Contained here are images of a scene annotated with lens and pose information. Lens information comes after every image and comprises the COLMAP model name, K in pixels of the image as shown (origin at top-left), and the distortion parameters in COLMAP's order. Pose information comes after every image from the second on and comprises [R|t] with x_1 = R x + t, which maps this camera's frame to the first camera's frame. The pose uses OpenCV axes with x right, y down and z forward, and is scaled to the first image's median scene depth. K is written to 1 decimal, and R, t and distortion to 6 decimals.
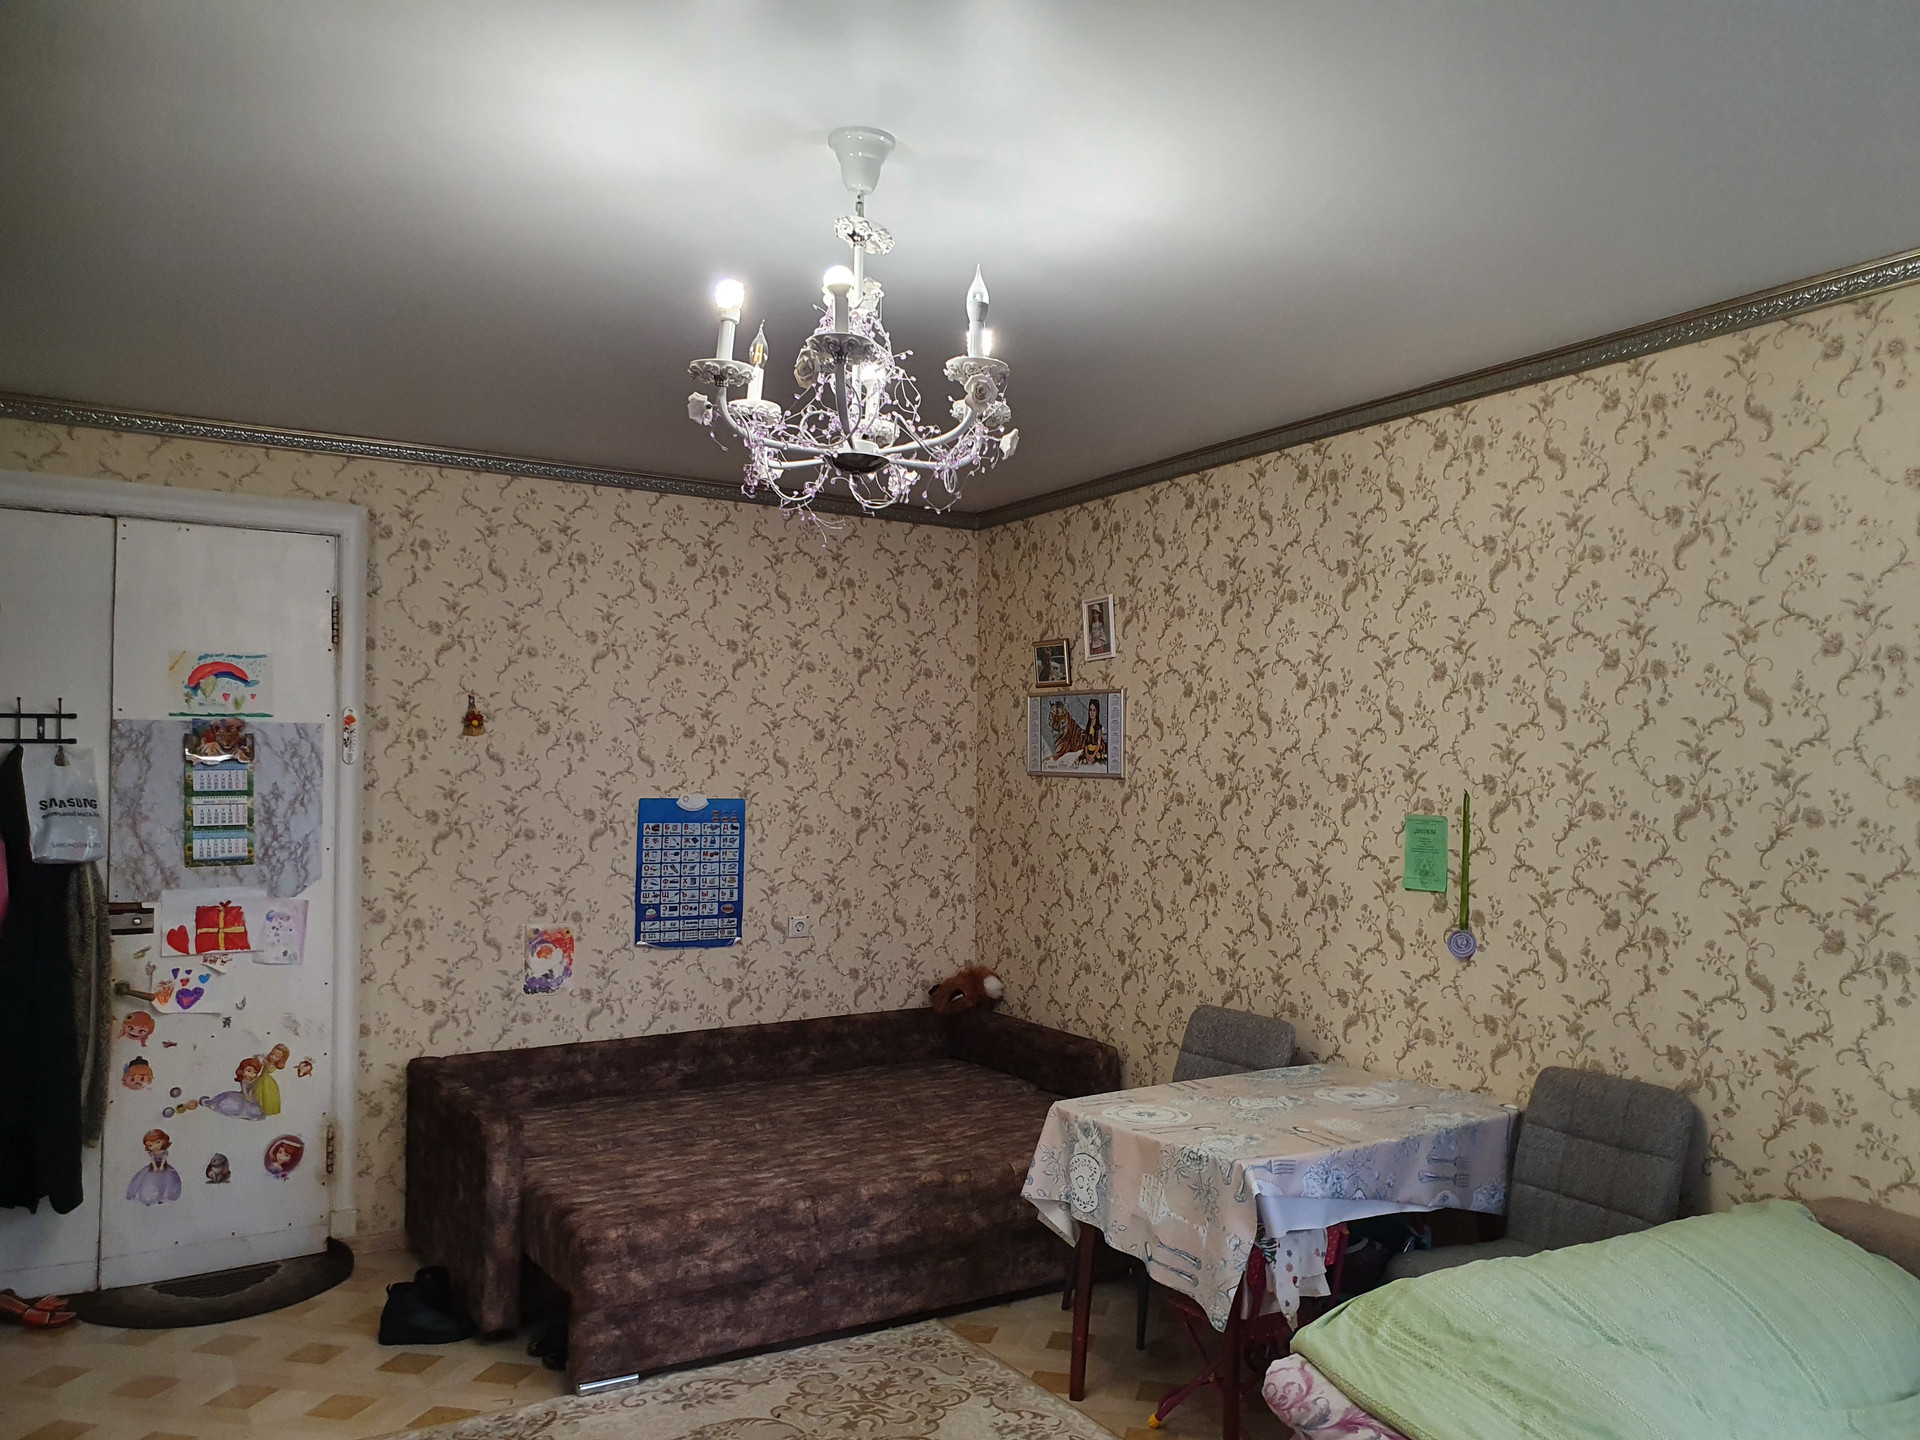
lens RADIAL K [[1449.4, 0, 960.0], [0, 1449.4, 720.0], [0, 0, 1]] dist [-0.043936, 0.005197]
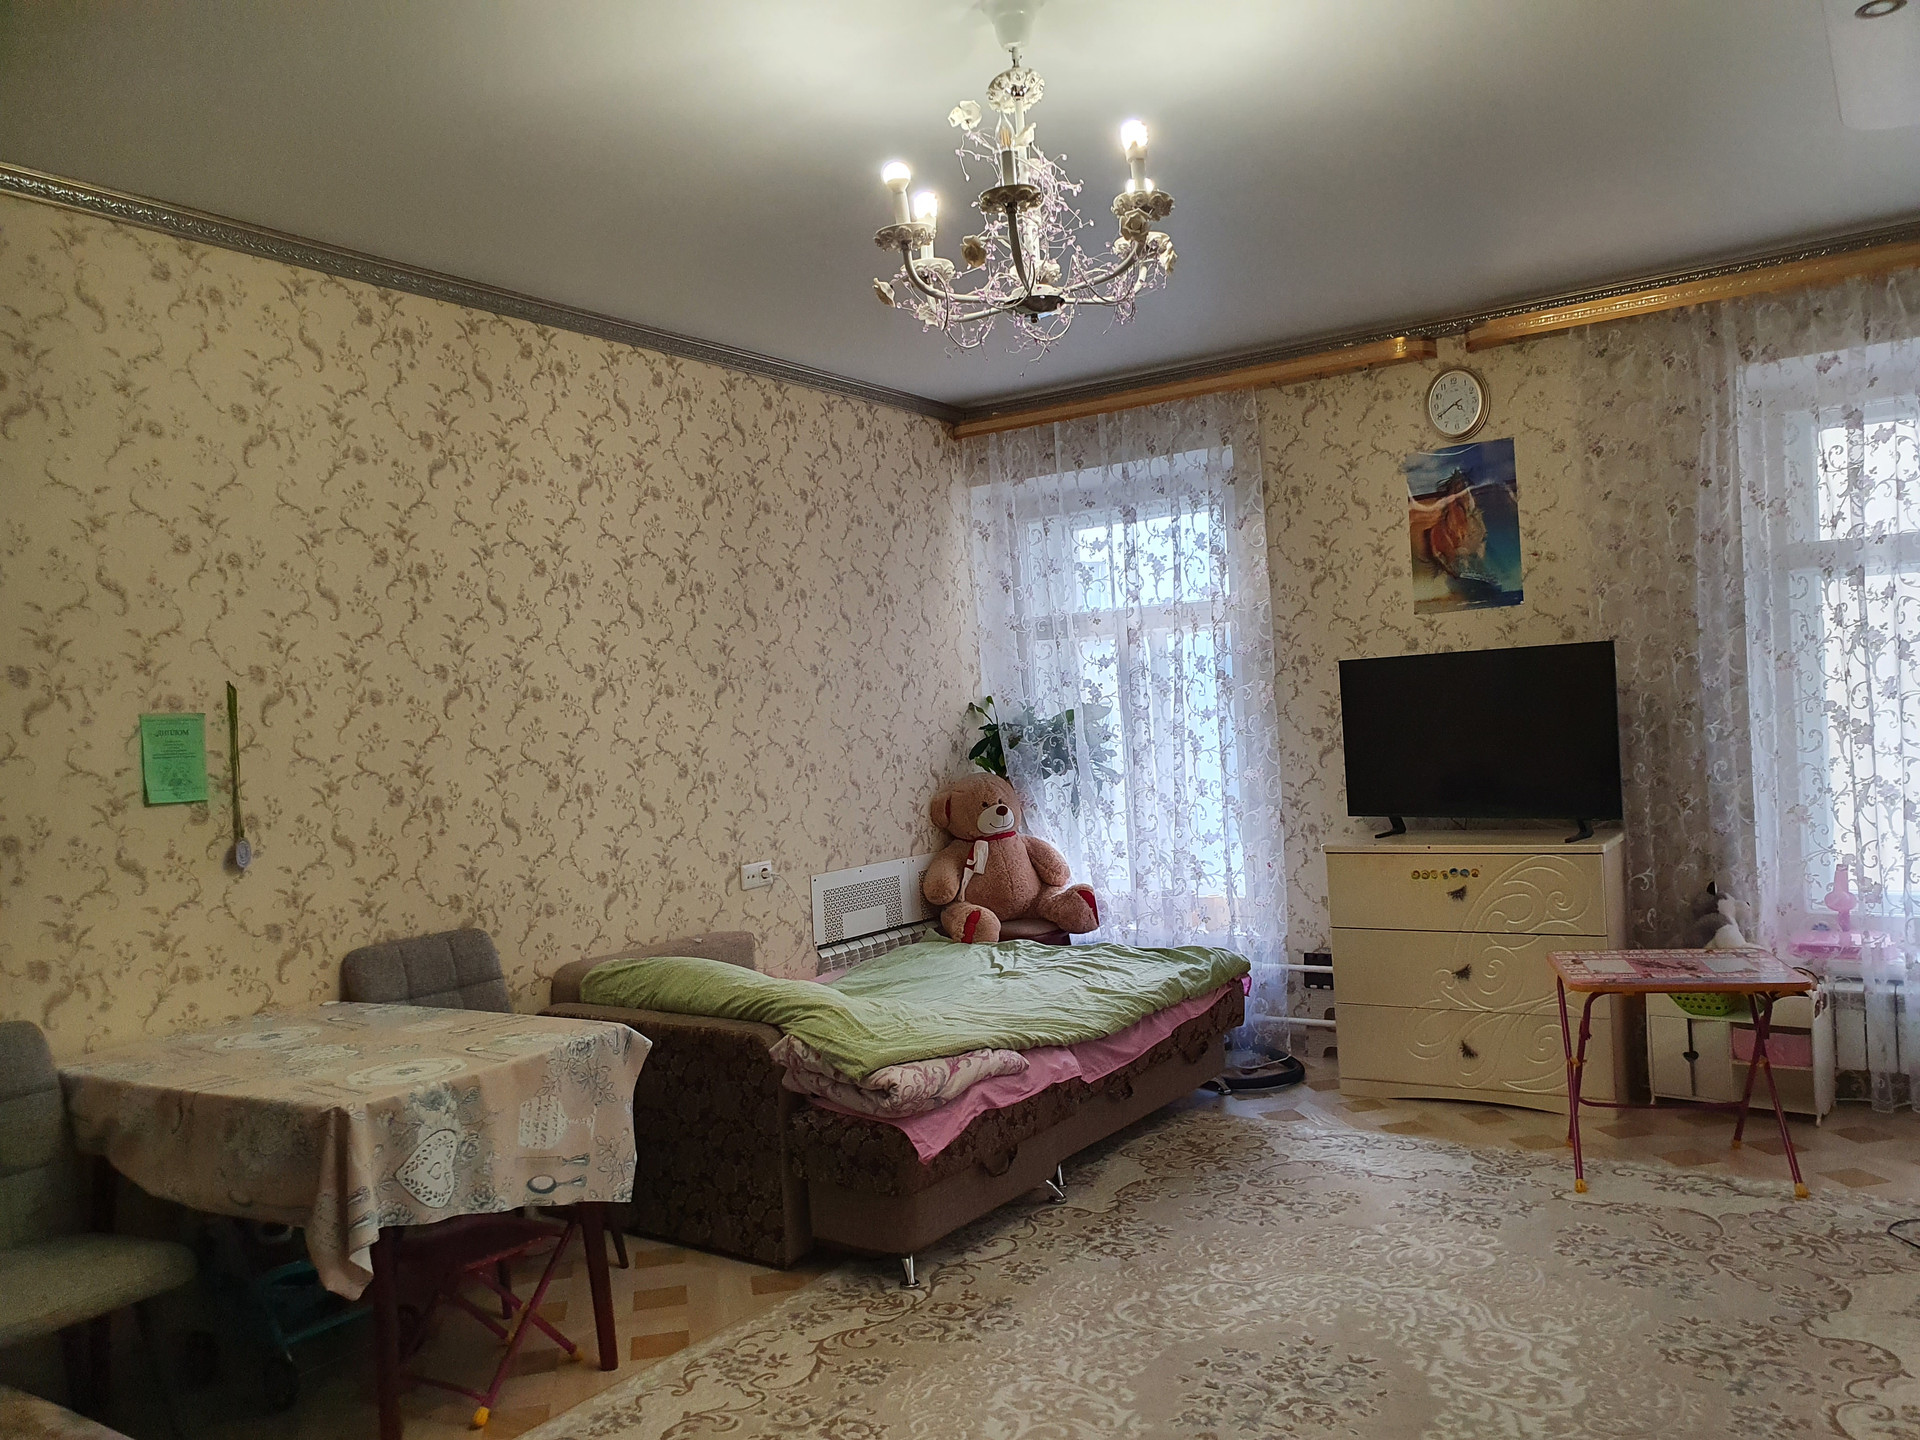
lens RADIAL K [[1449.4, 0, 960.0], [0, 1449.4, 720.0], [0, 0, 1]] dist [-0.043936, 0.005197]
pose [[-0.418727, 0.012485, 0.908026, -0.659044], [0.021172, 0.999768, -0.003983, 0.087046], [-0.907865, 0.017557, -0.418894, 0.983081]]
